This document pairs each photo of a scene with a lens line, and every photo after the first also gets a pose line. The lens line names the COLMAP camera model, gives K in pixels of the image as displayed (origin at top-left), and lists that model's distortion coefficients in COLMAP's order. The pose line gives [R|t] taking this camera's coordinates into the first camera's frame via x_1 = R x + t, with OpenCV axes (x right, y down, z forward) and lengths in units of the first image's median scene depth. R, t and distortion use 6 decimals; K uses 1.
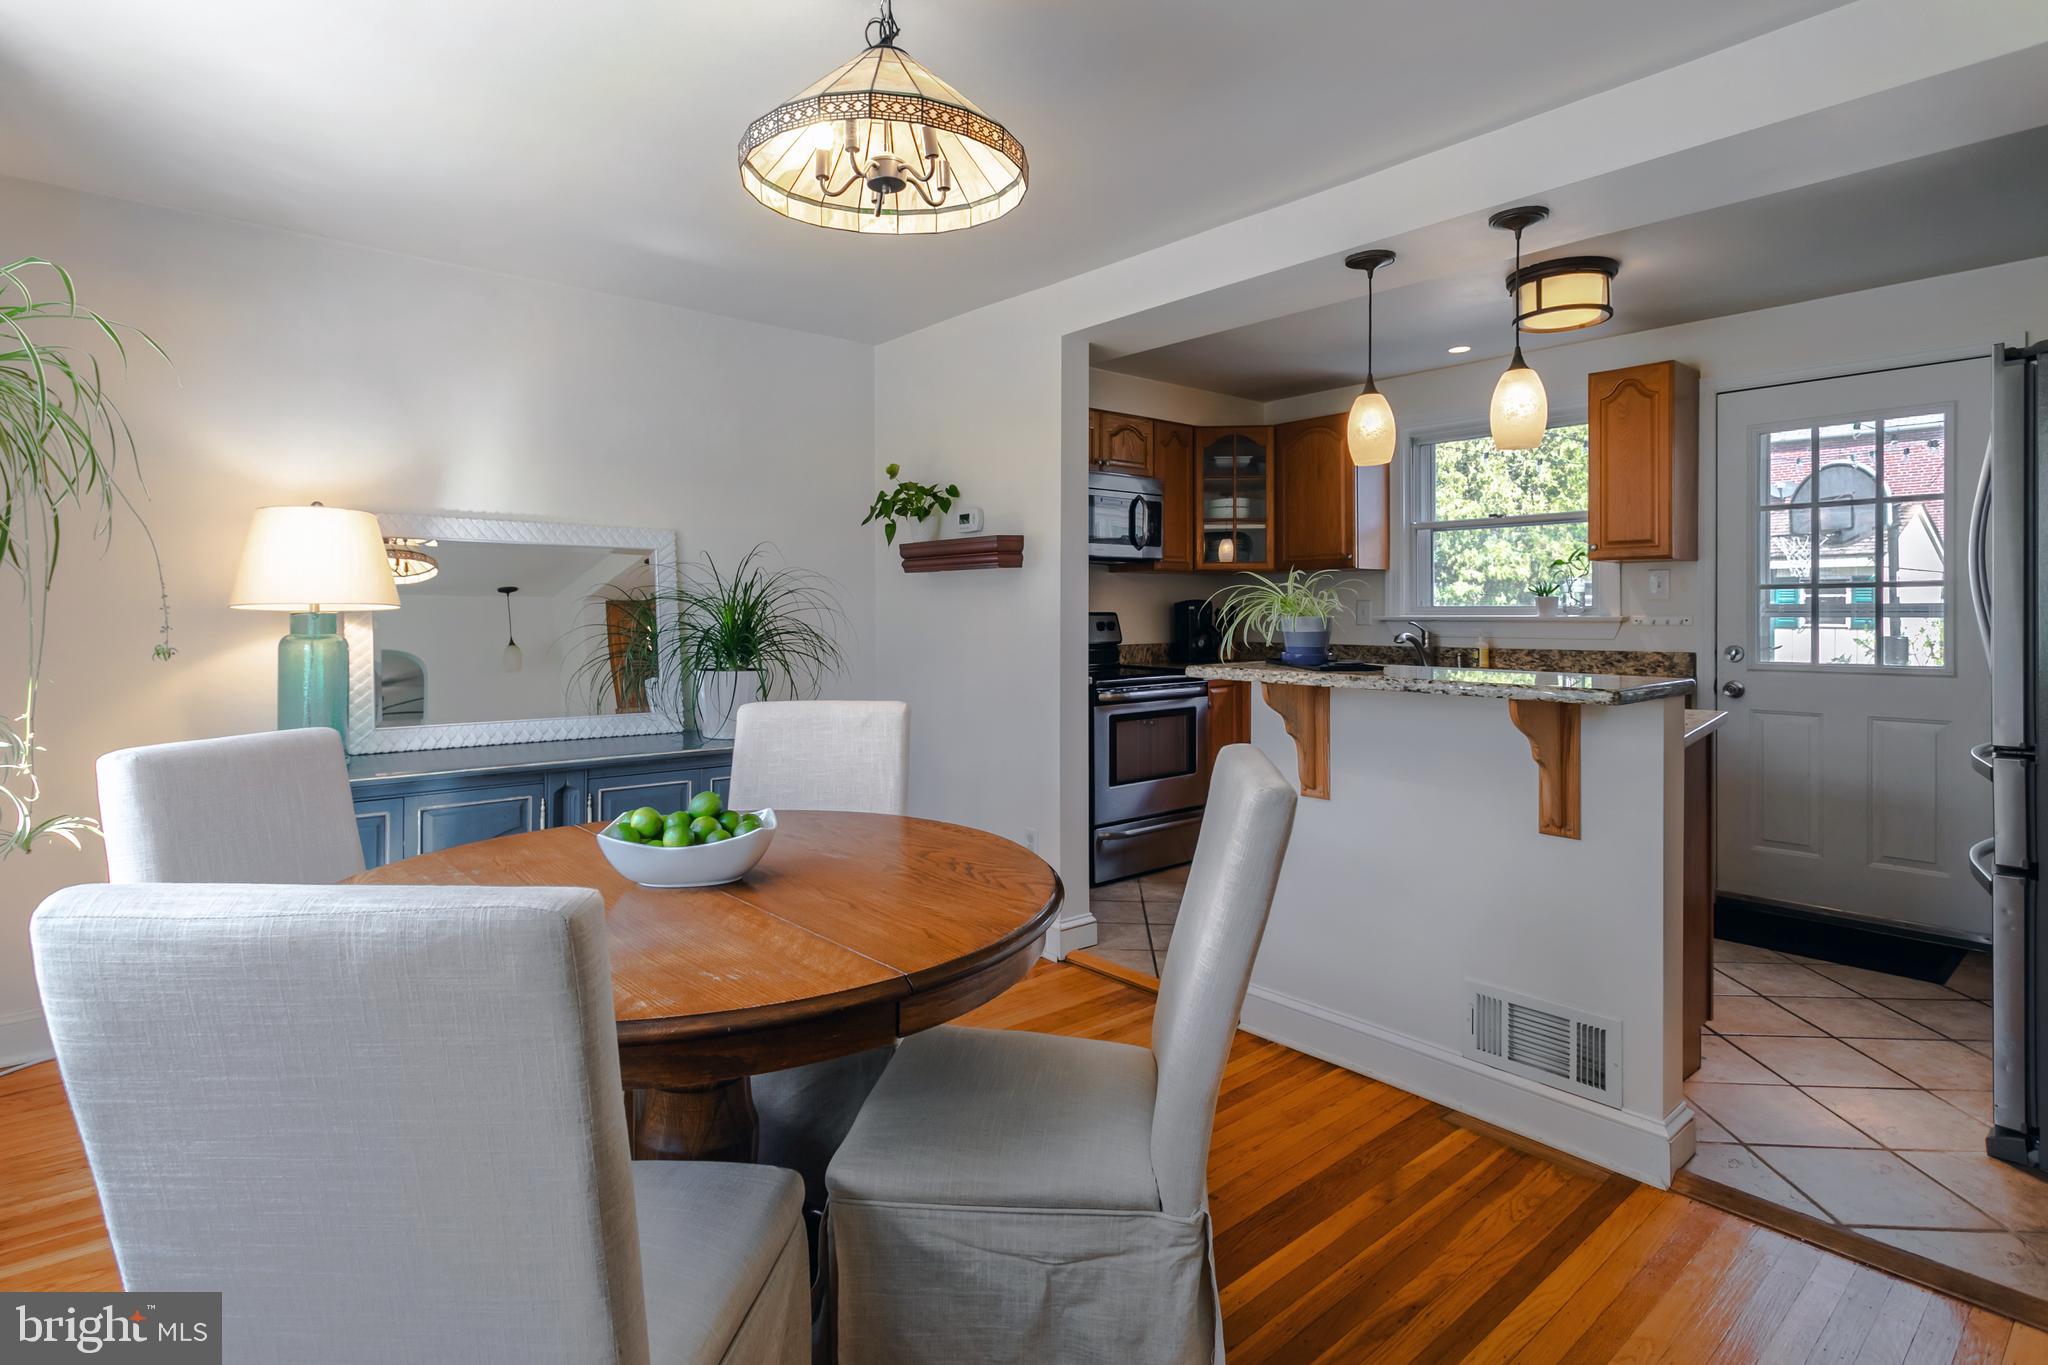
lens RADIAL K [[1031.8, 0, 954.9], [0, 1031.8, 611.2], [0, 0, 1]] dist [0.009218, -0.001507]
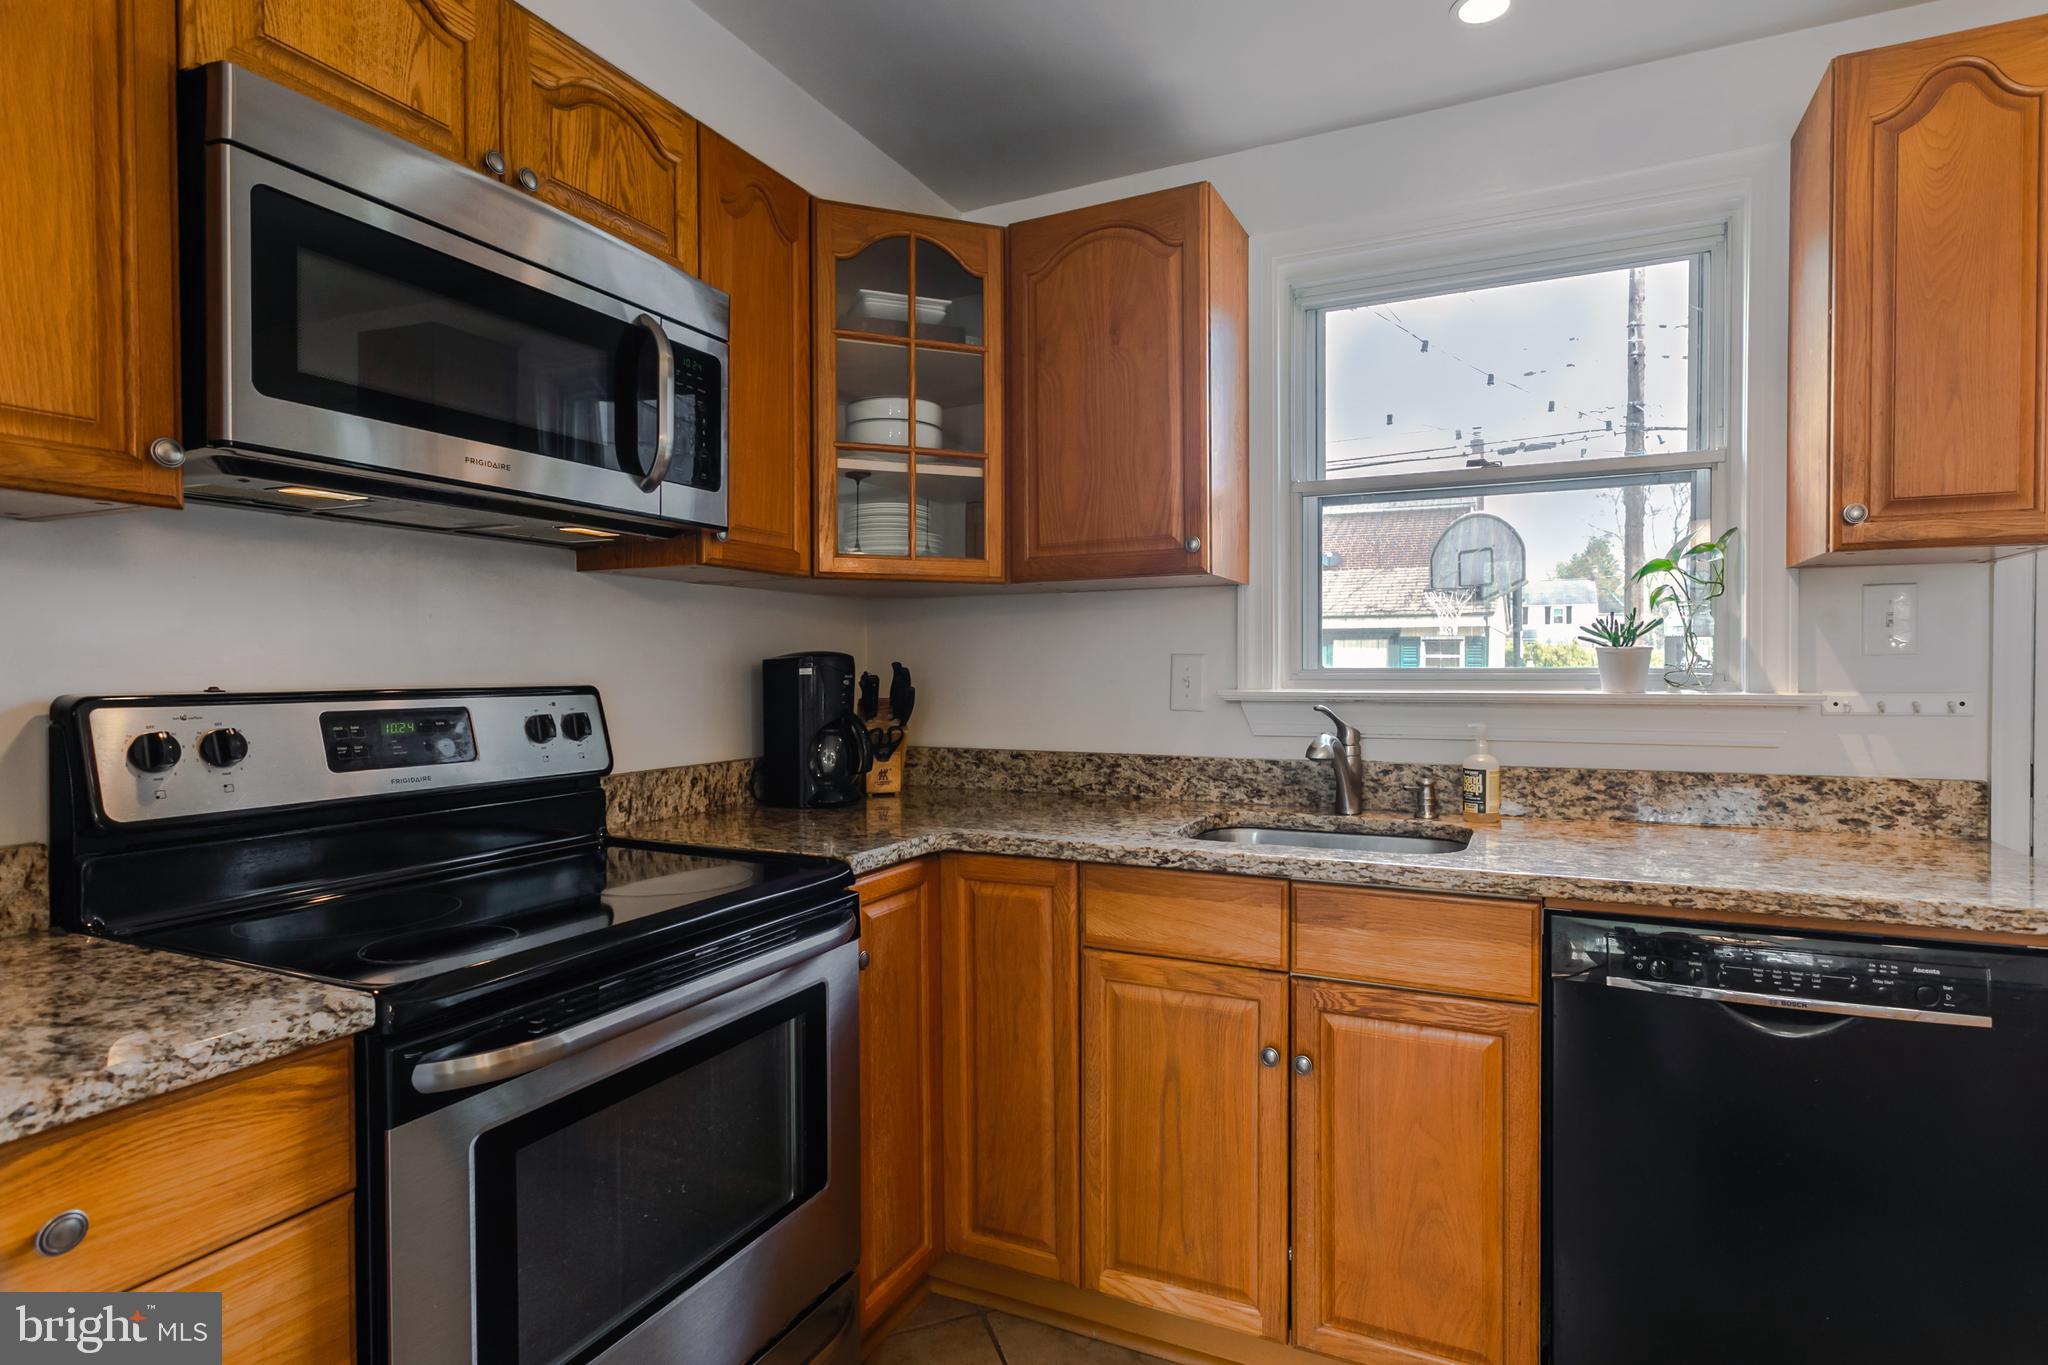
lens RADIAL K [[1031.8, 0, 1027.0], [0, 1031.8, 680.2], [0, 0, 1]] dist [0.009218, -0.001507]
pose [[0.894319, -0.002768, 0.447422, 0.153633], [-0.000751, 0.999970, 0.007687, -0.003537], [-0.447430, -0.007210, 0.894290, 0.725307]]
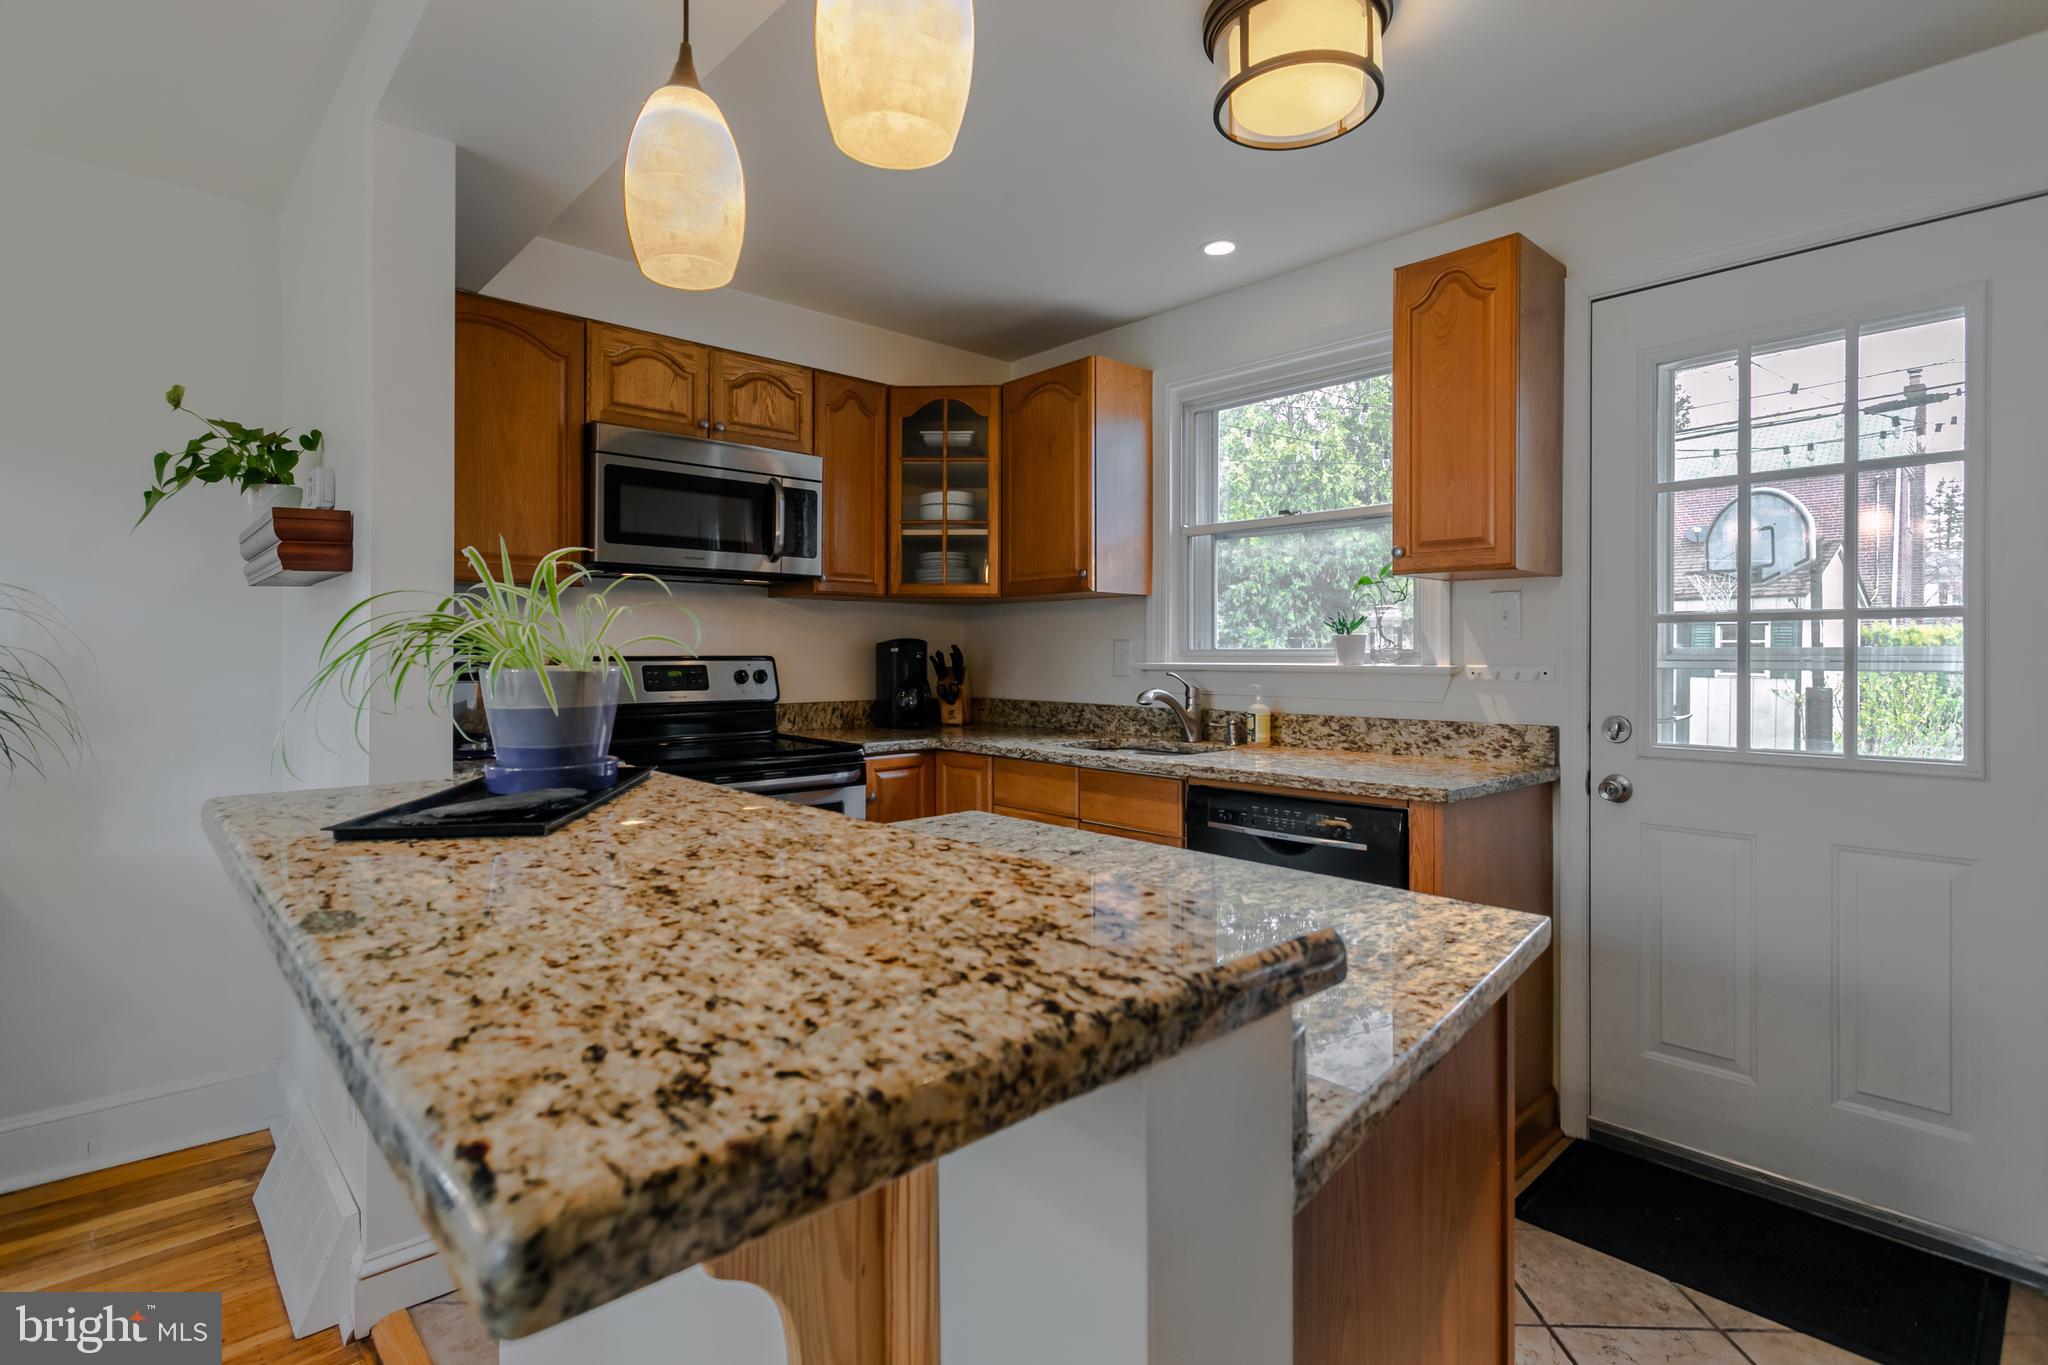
lens RADIAL K [[1031.8, 0, 994.4], [0, 1031.8, 650.1], [0, 0, 1]] dist [0.009218, -0.001507]
pose [[0.998547, 0.006603, 0.053480, 0.310951], [-0.006321, 0.999965, -0.005458, 0.000311], [-0.053515, 0.005112, 0.998554, 0.364032]]
